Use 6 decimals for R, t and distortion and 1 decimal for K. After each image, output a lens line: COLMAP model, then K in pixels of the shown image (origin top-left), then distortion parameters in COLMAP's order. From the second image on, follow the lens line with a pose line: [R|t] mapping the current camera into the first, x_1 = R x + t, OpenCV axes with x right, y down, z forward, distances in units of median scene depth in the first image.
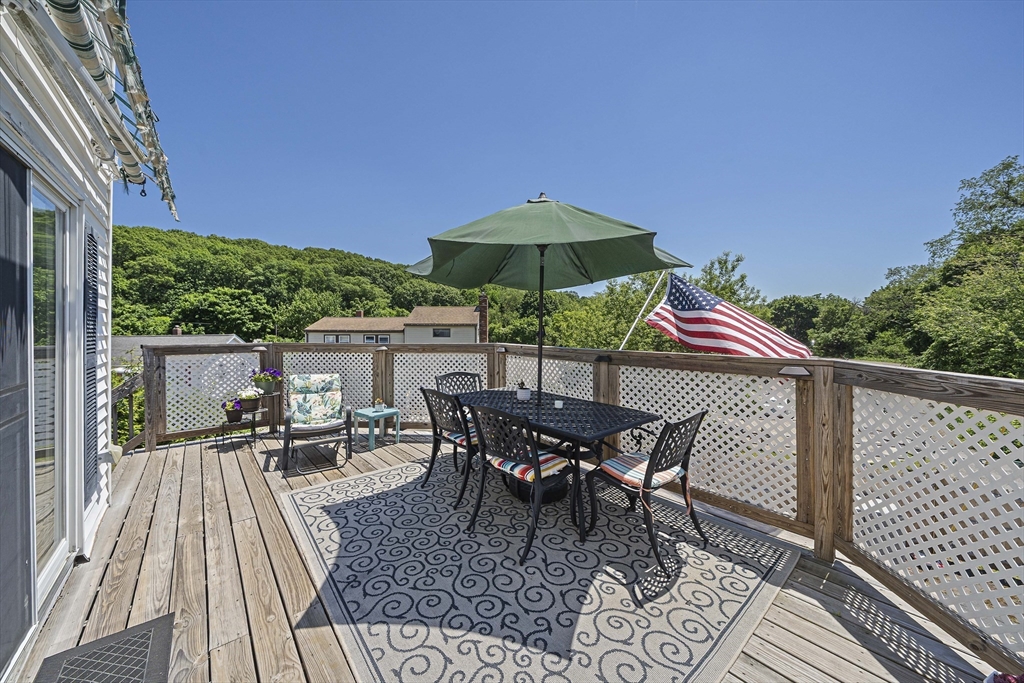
lens RADIAL K [[355.5, 0, 508.6], [0, 355.5, 331.5], [0, 0, 1]] dist [-0.002633, -0.000309]
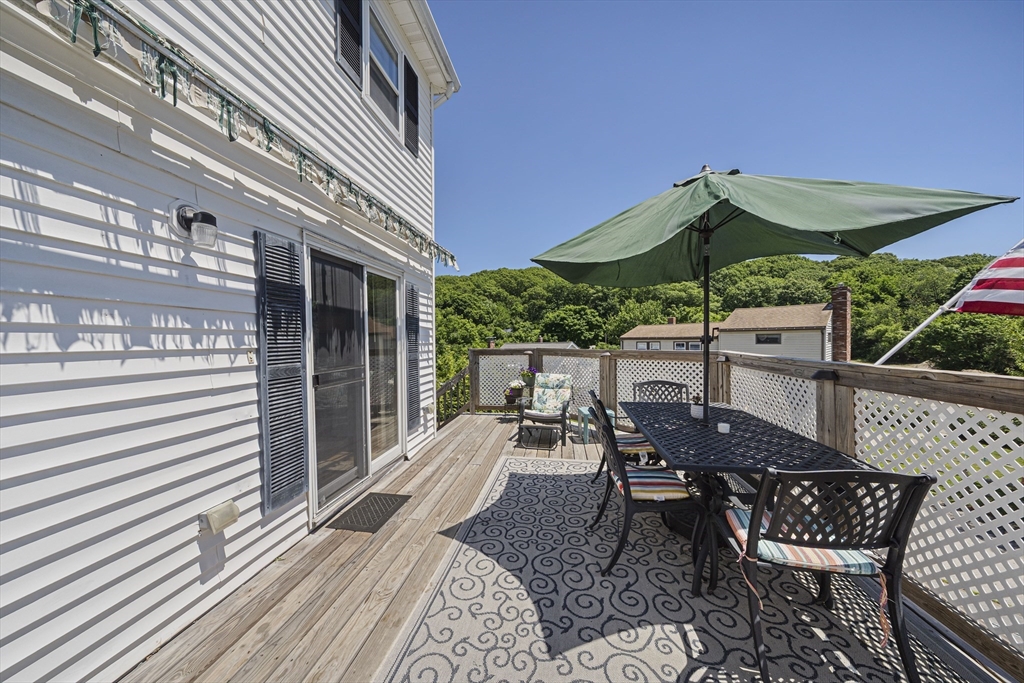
lens RADIAL K [[355.5, 0, 512.9], [0, 355.5, 344.2], [0, 0, 1]] dist [-0.002633, -0.000309]
pose [[0.646791, 0.000444, -0.762667, 0.315724], [0.011802, 0.999874, 0.010592, 0.003351], [0.762576, -0.015852, 0.646704, 0.095759]]
